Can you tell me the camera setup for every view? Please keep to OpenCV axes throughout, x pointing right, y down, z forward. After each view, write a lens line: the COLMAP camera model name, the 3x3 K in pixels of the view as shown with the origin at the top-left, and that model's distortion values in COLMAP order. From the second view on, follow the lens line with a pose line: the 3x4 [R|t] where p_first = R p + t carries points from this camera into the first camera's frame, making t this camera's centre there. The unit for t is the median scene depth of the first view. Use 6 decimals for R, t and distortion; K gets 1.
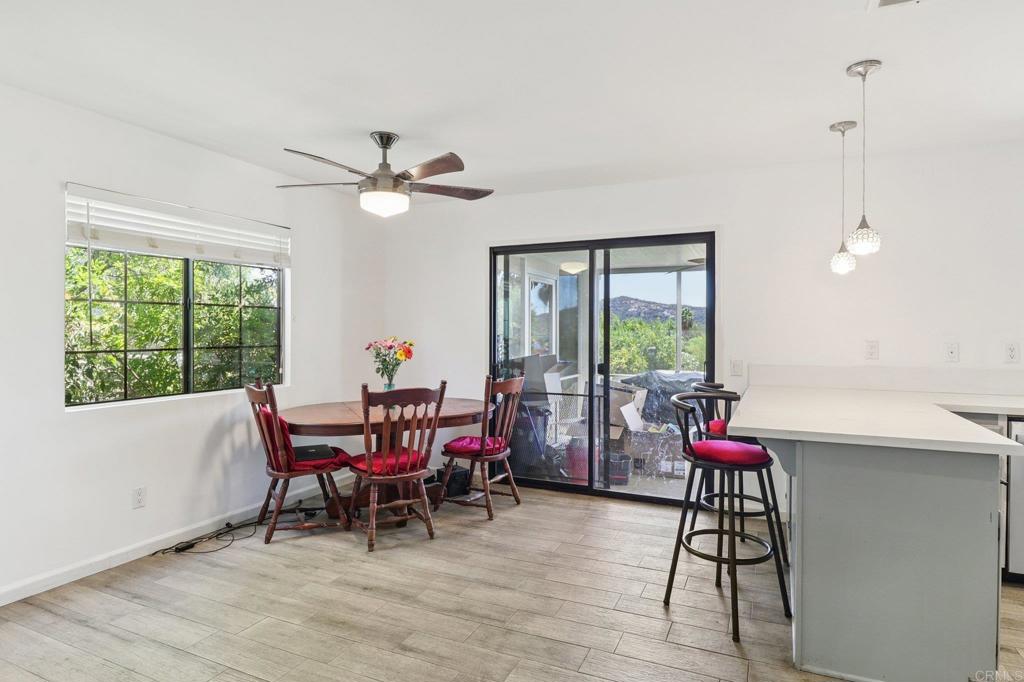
lens RADIAL K [[559.0, 0, 515.8], [0, 559.0, 331.3], [0, 0, 1]] dist [0.003741, -0.014815]
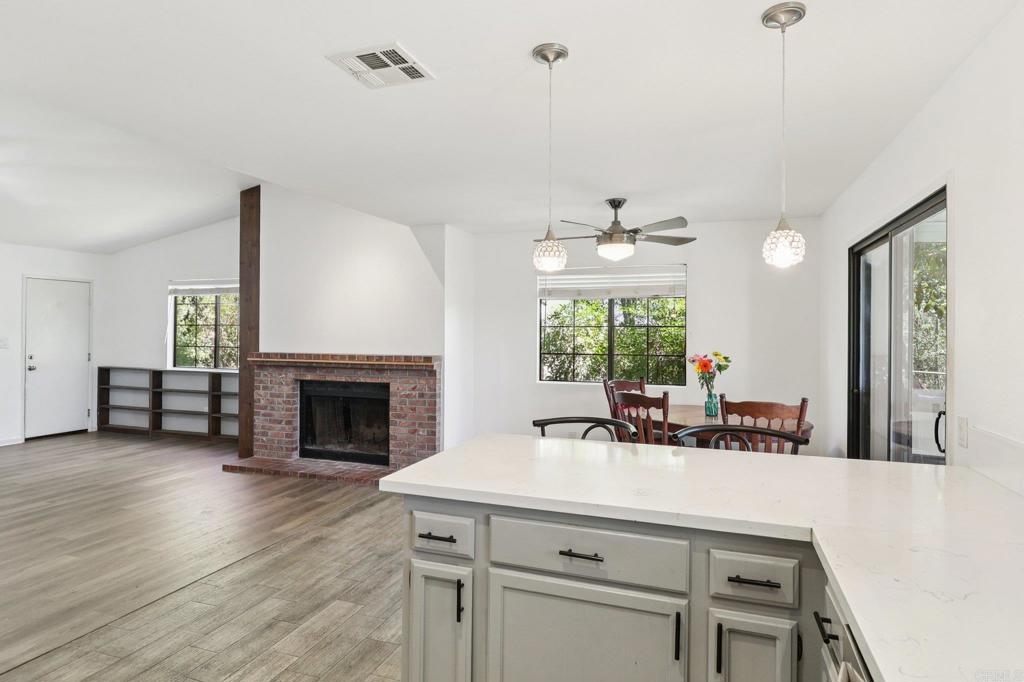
lens RADIAL K [[559.0, 0, 515.8], [0, 559.0, 331.3], [0, 0, 1]] dist [0.003741, -0.014815]
pose [[0.102081, -0.005382, -0.994761, 0.936216], [-0.007228, 0.999955, -0.006151, -0.023602], [0.994750, 0.007818, 0.102038, 0.553866]]
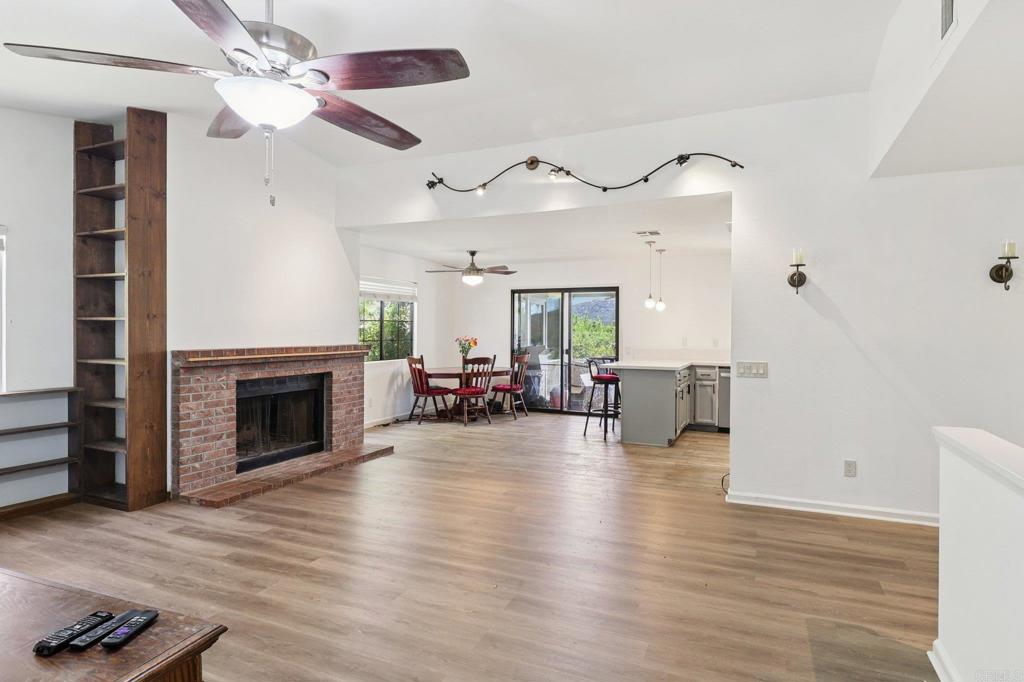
lens RADIAL K [[559.0, 0, 515.8], [0, 559.0, 331.3], [0, 0, 1]] dist [0.003741, -0.014815]
pose [[0.999903, 0.002105, 0.013789, -0.072543], [-0.002128, 0.999996, 0.001653, -0.010914], [-0.013786, -0.001682, 0.999904, -1.216669]]
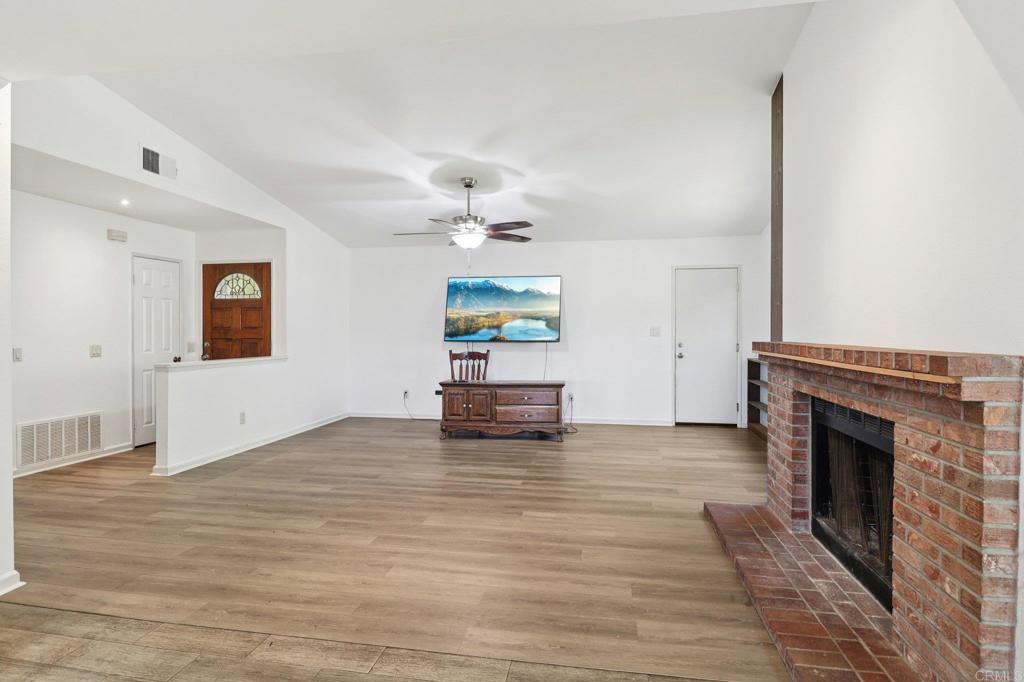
lens RADIAL K [[540.8, 0, 512.0], [0, 540.8, 341.0], [0, 0, 1]] dist [0.000530, -0.000809]
pose [[-0.968954, 0.001462, -0.247235, -0.057262], [-0.003411, 0.999808, 0.019282, 0.014058], [0.247216, 0.019527, -0.968764, 0.809834]]
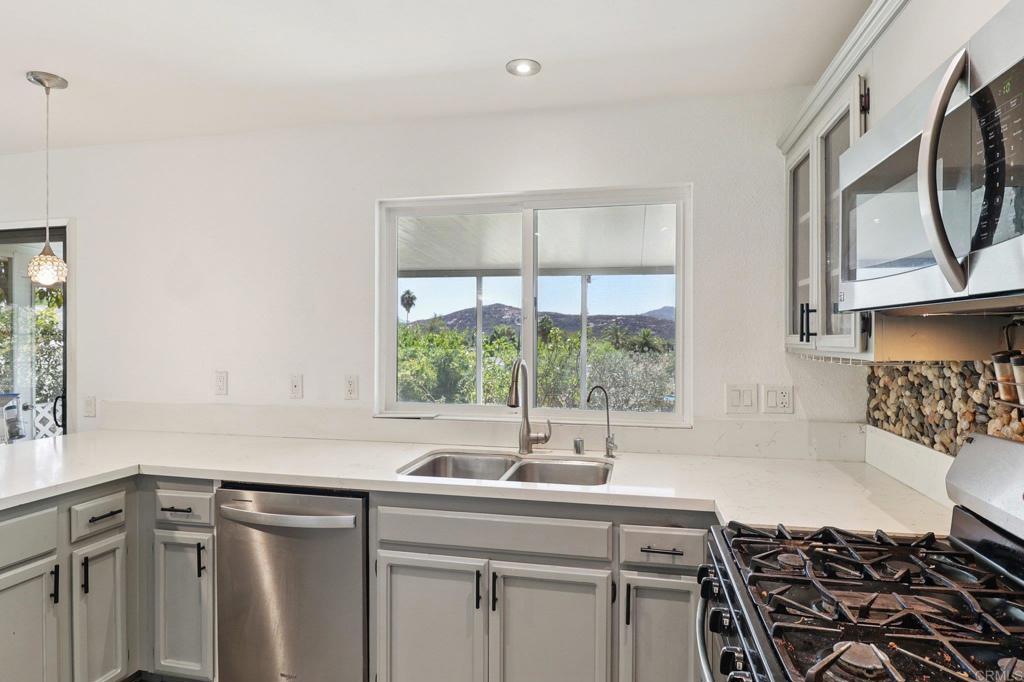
lens RADIAL K [[585.4, 0, 512.0], [0, 585.4, 341.0], [0, 0, 1]] dist [-0.001947, -0.001264]
pose [[0.978622, -0.002759, 0.205650, 0.842425], [0.001388, 0.999976, 0.006812, -0.029486], [-0.205663, -0.006381, 0.978602, 0.116104]]
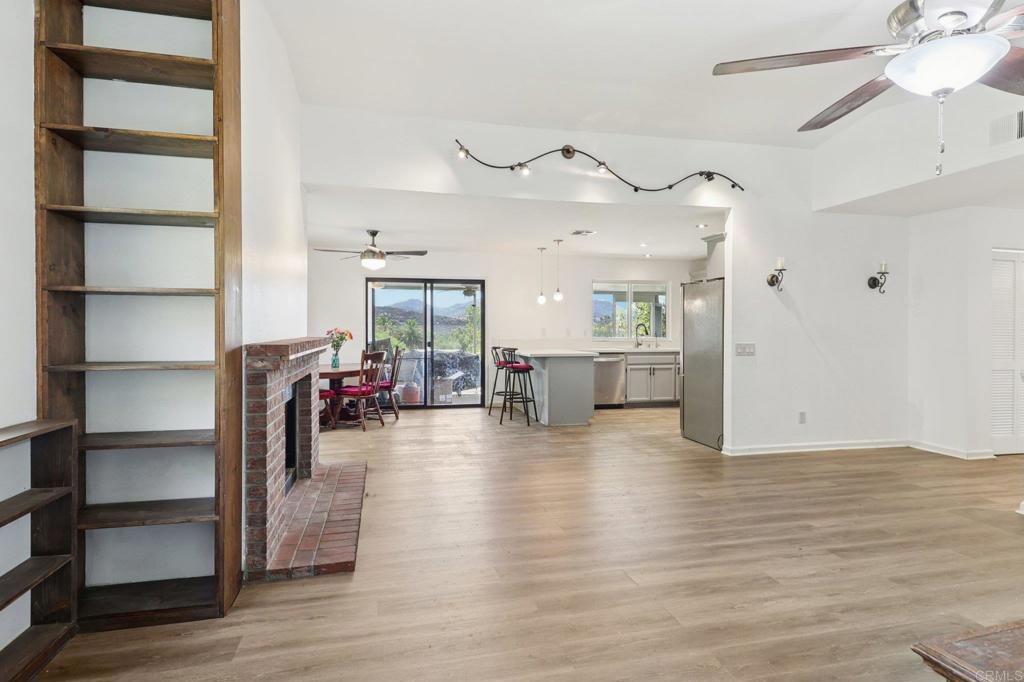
lens RADIAL K [[546.6, 0, 514.0], [0, 546.6, 325.7], [0, 0, 1]] dist [0.001440, -0.000636]
pose [[0.786937, 0.000236, 0.617034, -0.950828], [0.002254, 0.999992, -0.003258, 0.010792], [-0.617030, 0.003954, 0.786930, -0.819531]]
